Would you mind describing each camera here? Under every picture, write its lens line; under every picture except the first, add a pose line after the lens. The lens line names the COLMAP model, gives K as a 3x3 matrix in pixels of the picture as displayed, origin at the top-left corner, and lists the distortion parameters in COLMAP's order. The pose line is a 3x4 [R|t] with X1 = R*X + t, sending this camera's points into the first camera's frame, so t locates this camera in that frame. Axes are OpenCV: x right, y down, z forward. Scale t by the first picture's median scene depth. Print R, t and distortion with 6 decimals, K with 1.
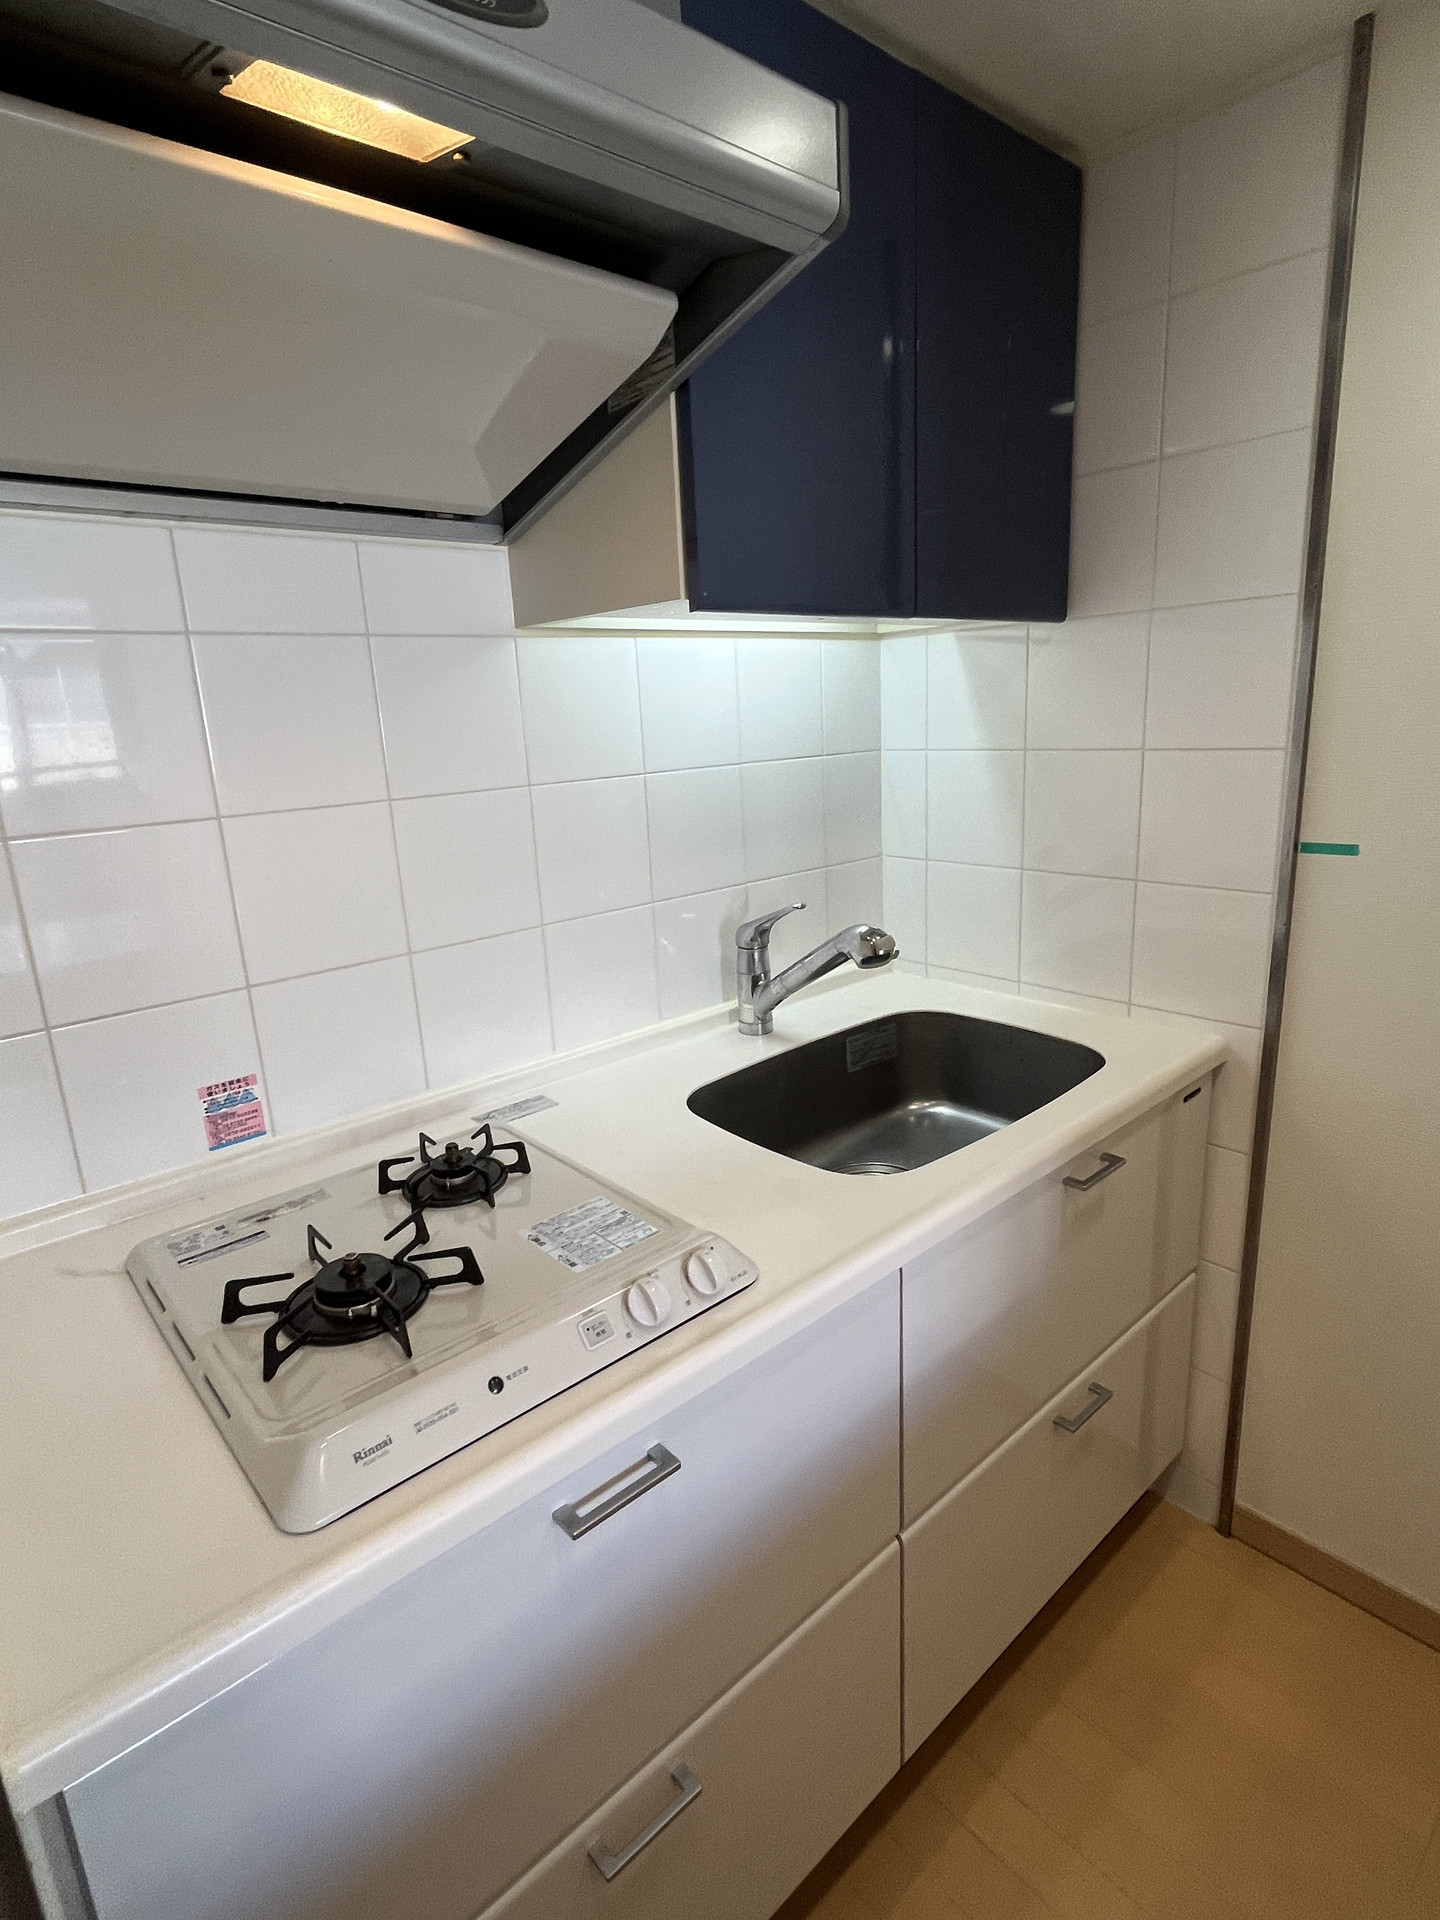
lens RADIAL K [[982.5, 0, 724.2], [0, 982.5, 960.0], [0, 0, 1]] dist [0.000240, 0.001521]
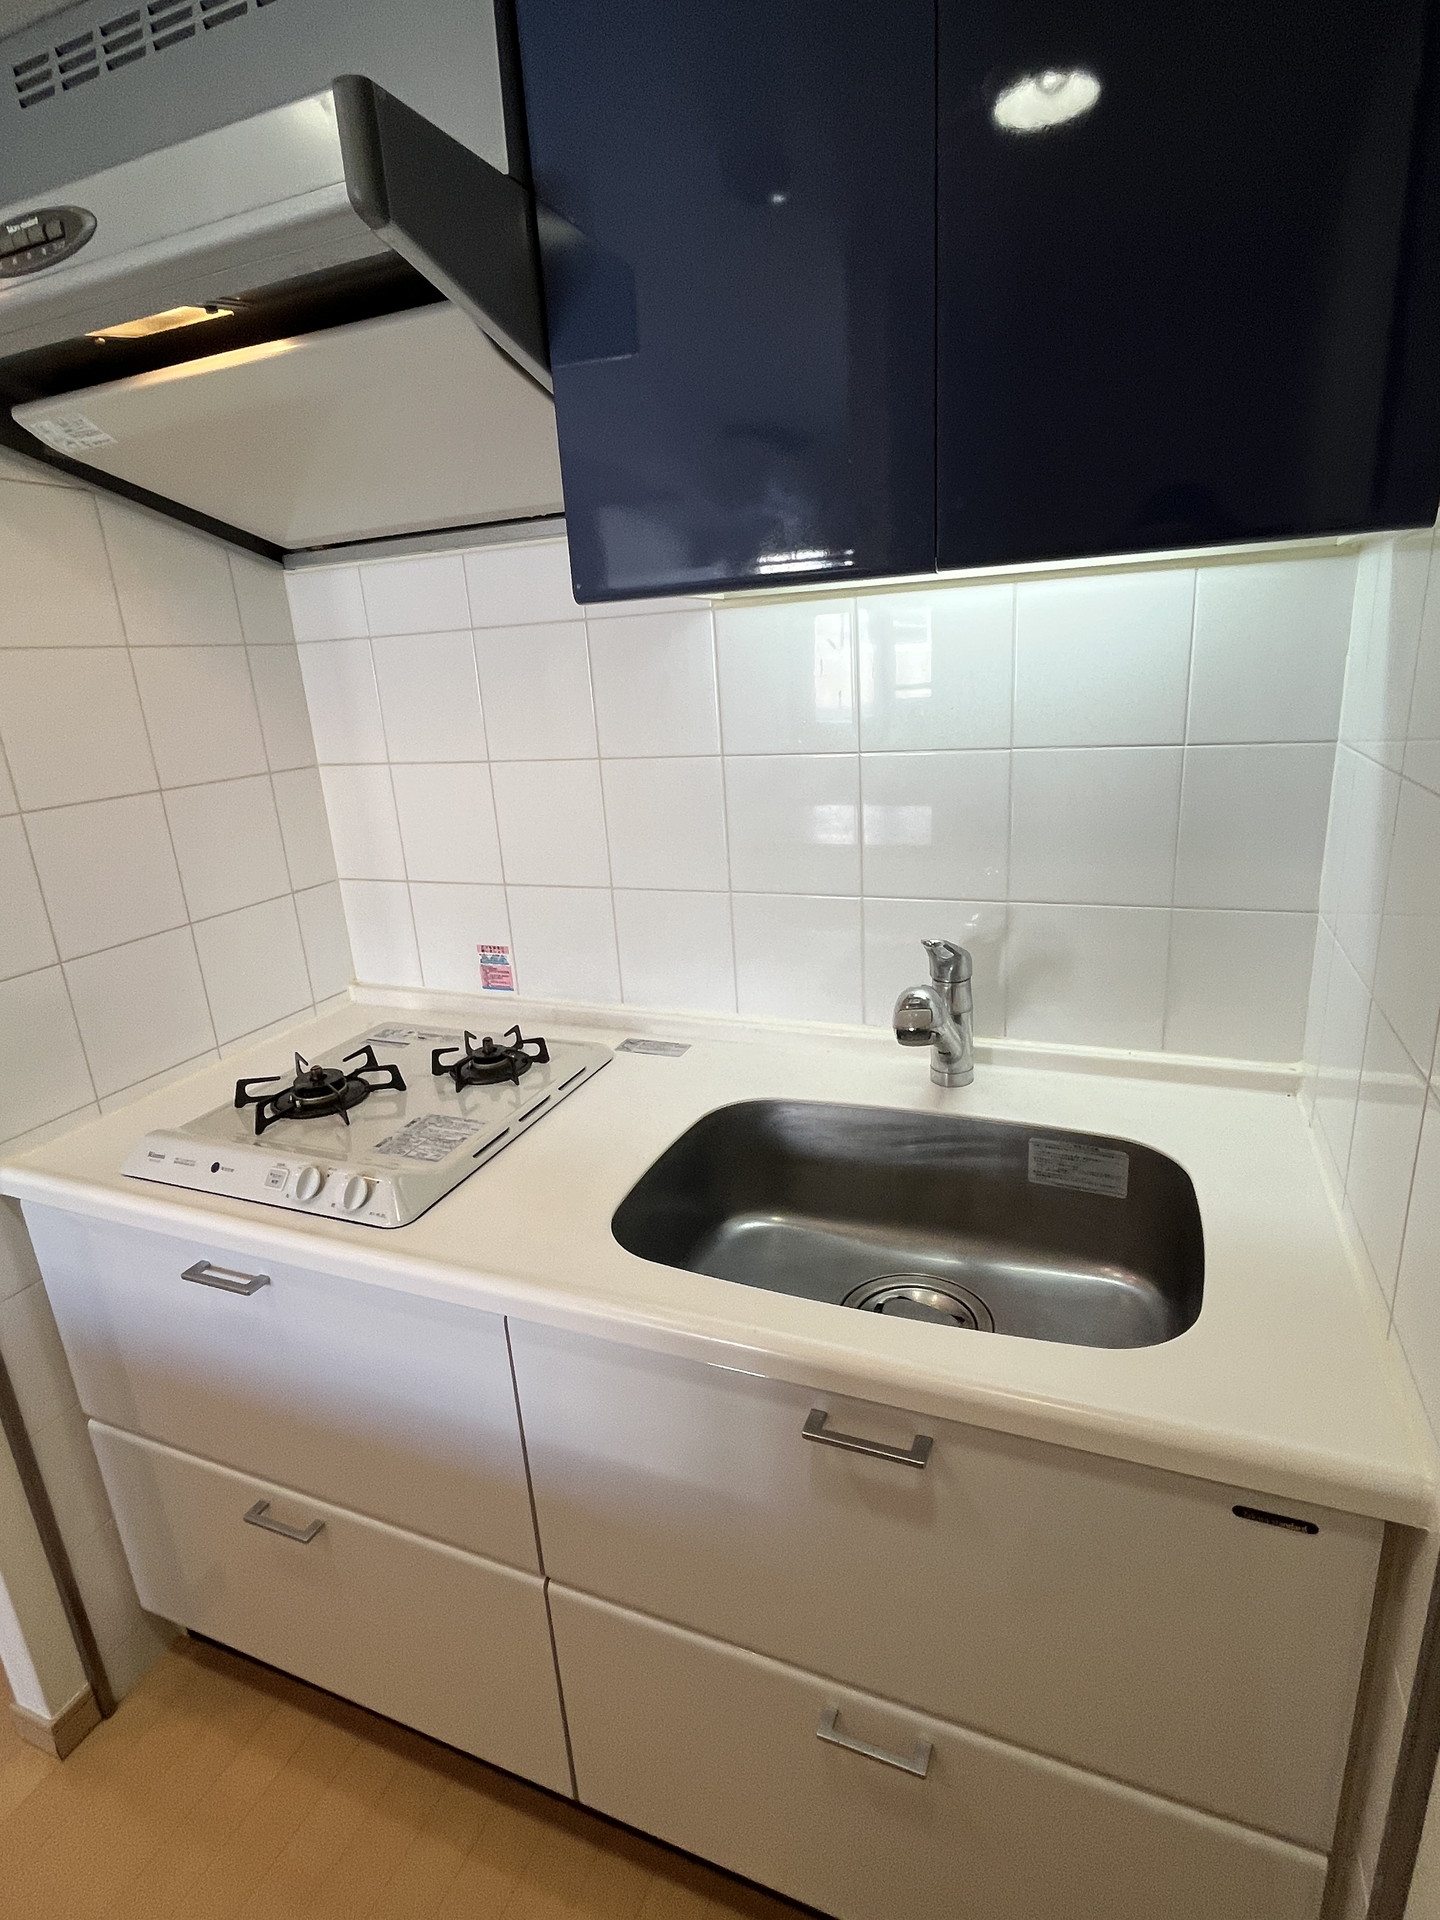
lens RADIAL K [[982.5, 0, 722.5], [0, 982.5, 958.0], [0, 0, 1]] dist [0.000240, 0.001521]
pose [[0.434772, 0.280632, -0.855698, 0.865262], [-0.184352, 0.957817, 0.220455, -0.235682], [0.881469, 0.061902, 0.468168, 0.626501]]
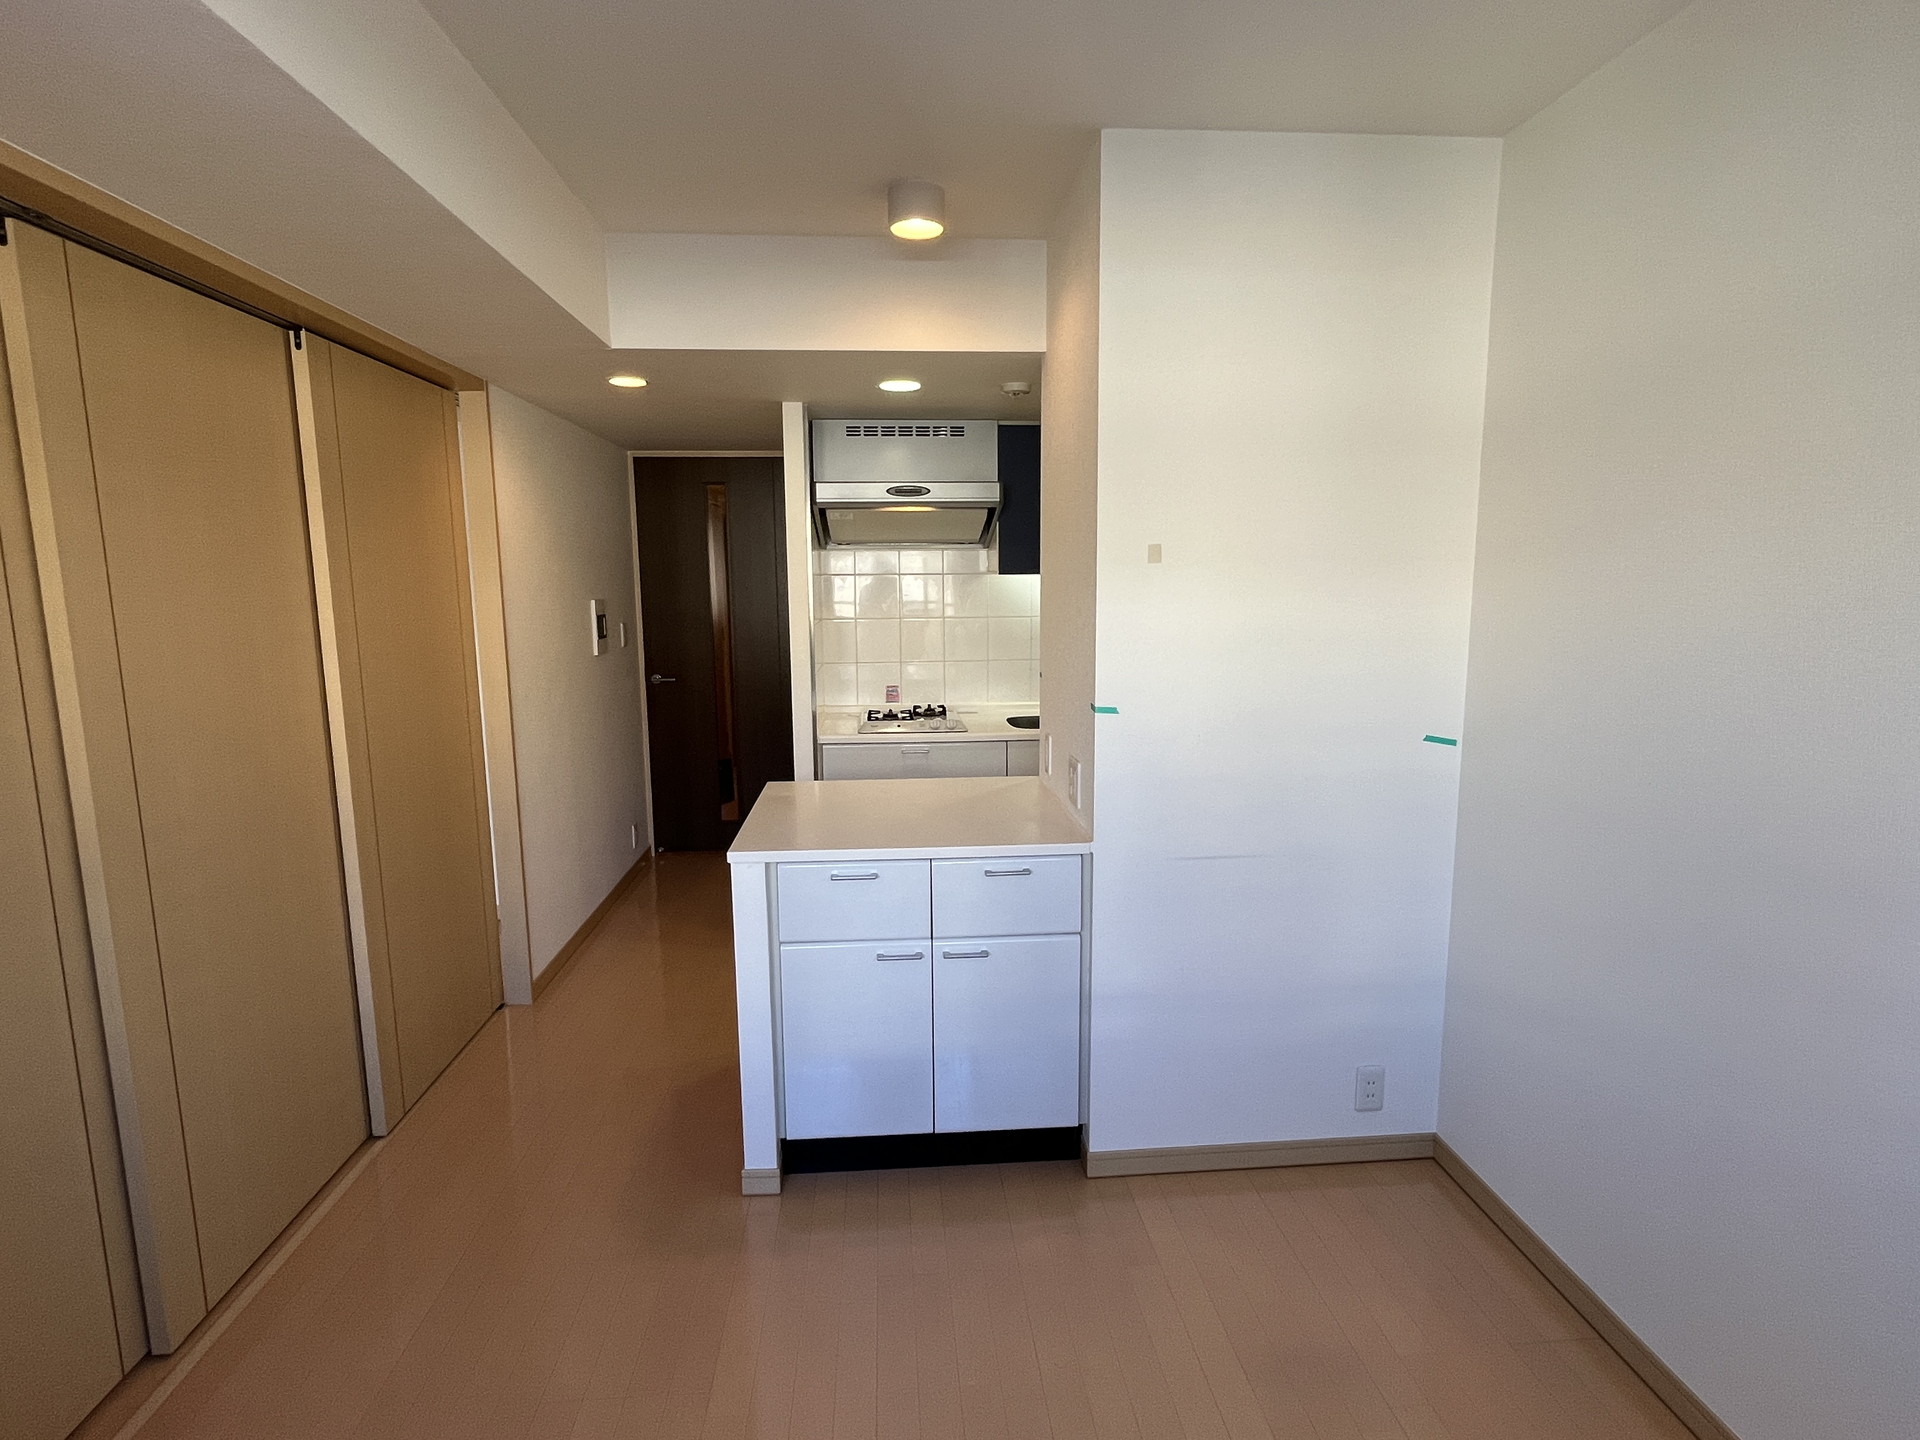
lens RADIAL K [[982.5, 0, 959.4], [0, 982.5, 719.8], [0, 0, 1]] dist [0.000240, 0.001521]
pose [[0.795560, 0.132119, -0.591295, 2.026364], [-0.181071, 0.983178, -0.023942, 0.299728], [0.578185, 0.126114, 0.806100, -1.963649]]
